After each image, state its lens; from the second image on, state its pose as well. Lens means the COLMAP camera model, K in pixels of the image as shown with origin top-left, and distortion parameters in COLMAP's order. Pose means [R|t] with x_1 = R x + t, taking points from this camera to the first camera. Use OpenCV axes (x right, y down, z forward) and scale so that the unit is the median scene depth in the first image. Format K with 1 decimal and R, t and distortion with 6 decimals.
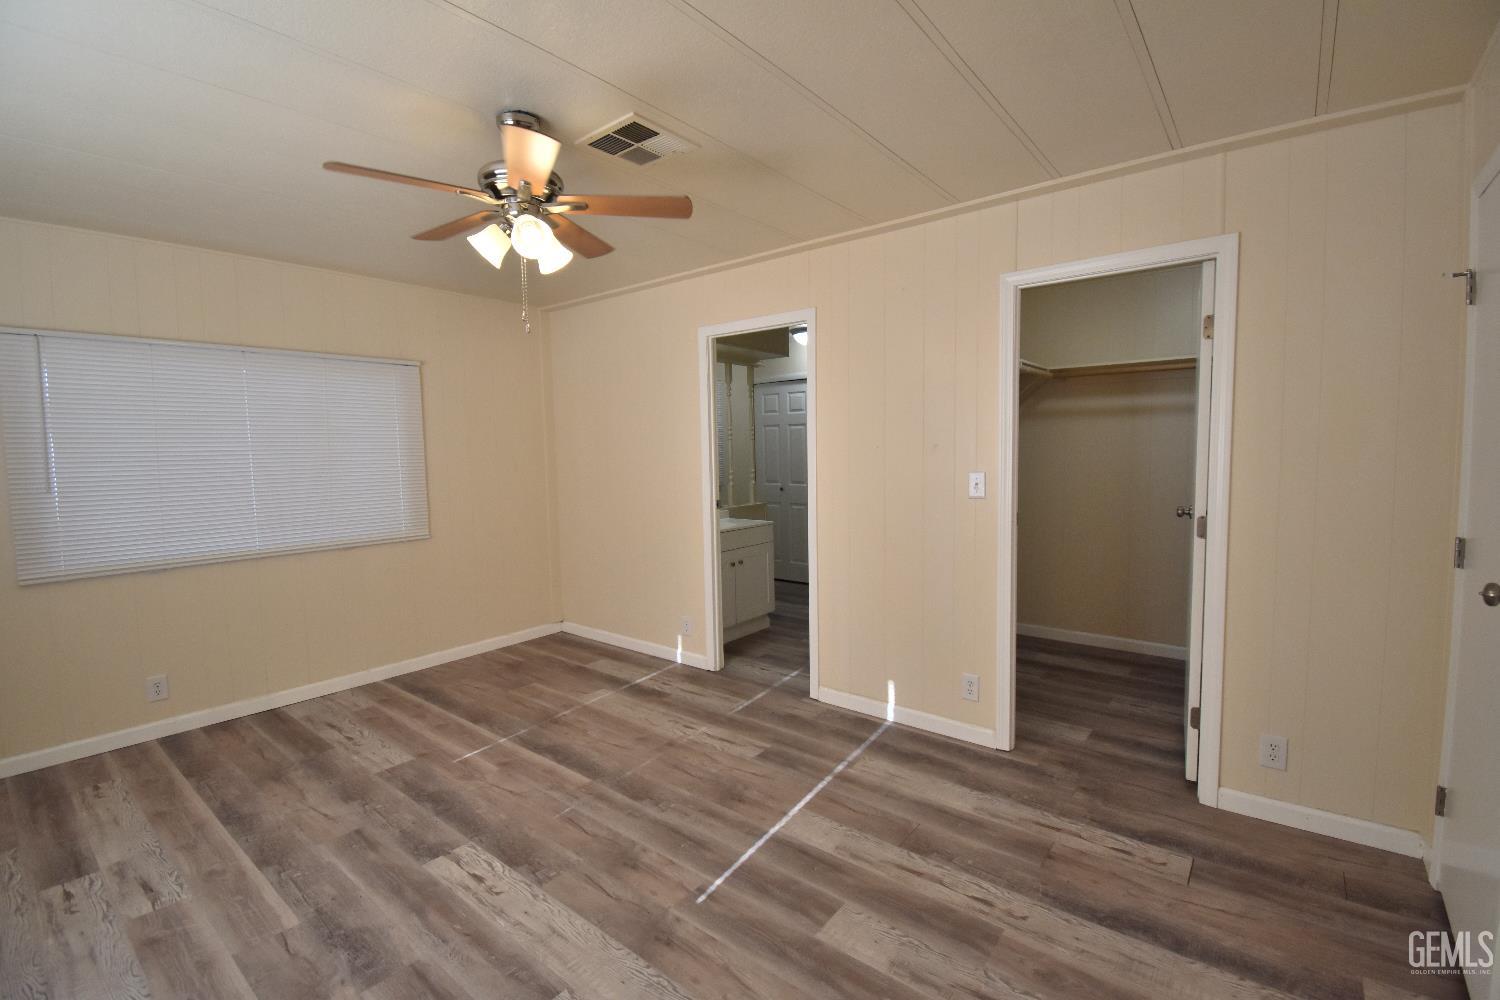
lens RADIAL K [[657.9, 0, 754.1], [0, 657.9, 497.0], [0, 0, 1]] dist [0.021540, -0.026101]
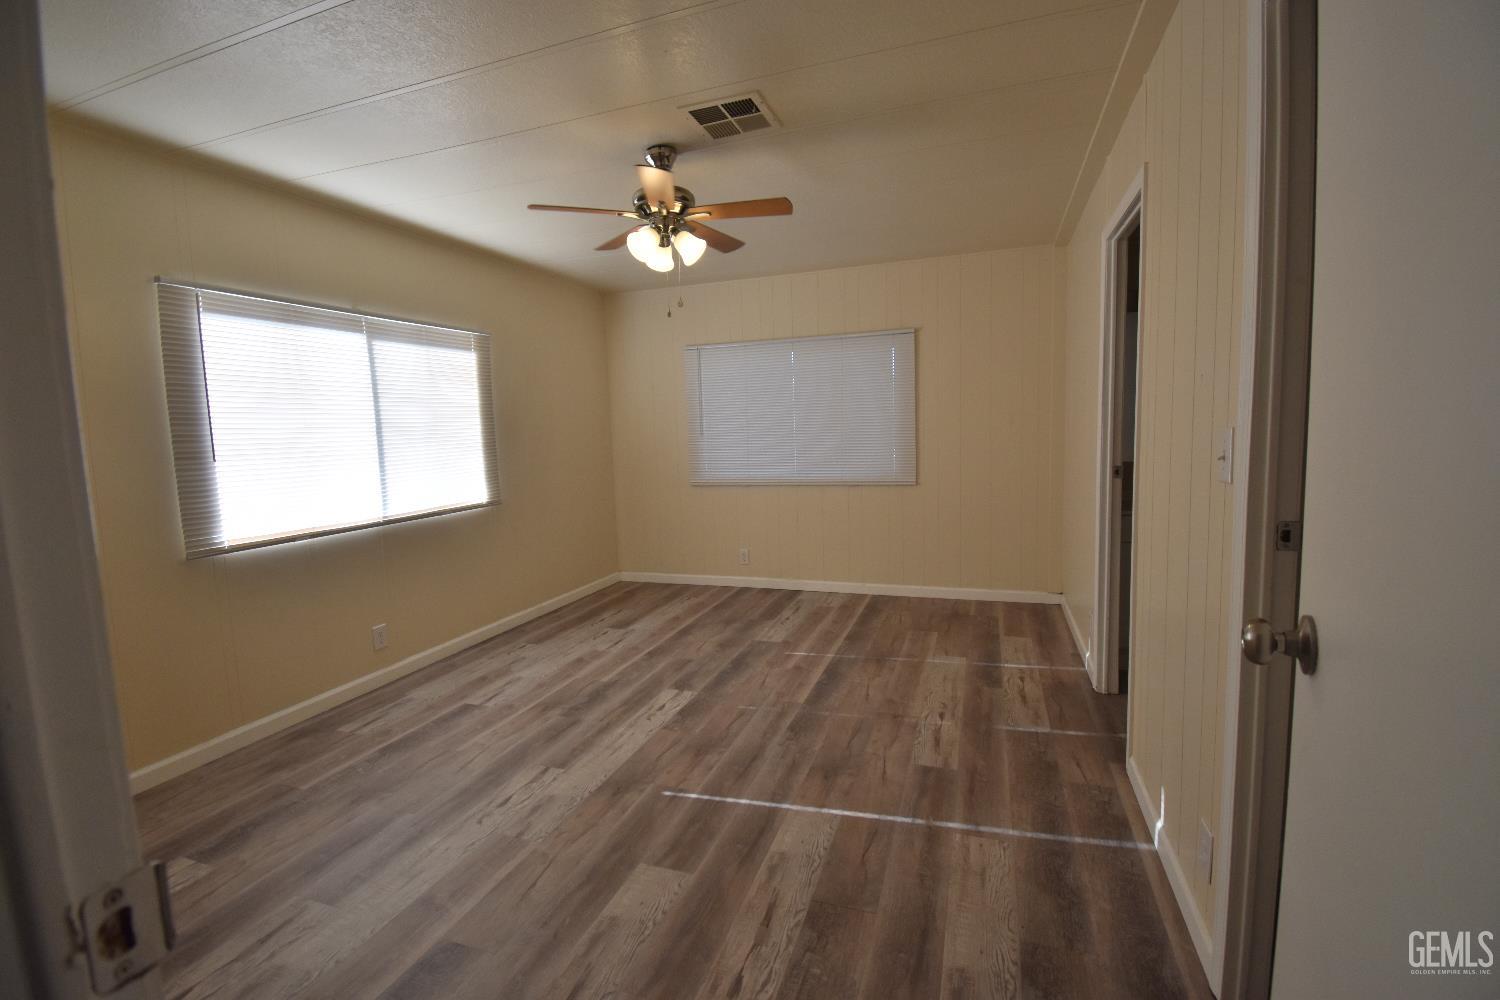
lens RADIAL K [[657.9, 0, 754.1], [0, 657.9, 497.0], [0, 0, 1]] dist [0.021540, -0.026101]
pose [[0.326606, 0.103224, -0.939507, 0.738994], [-0.042903, 0.994613, 0.094364, -0.017569], [0.944186, 0.009488, 0.329275, 0.557684]]
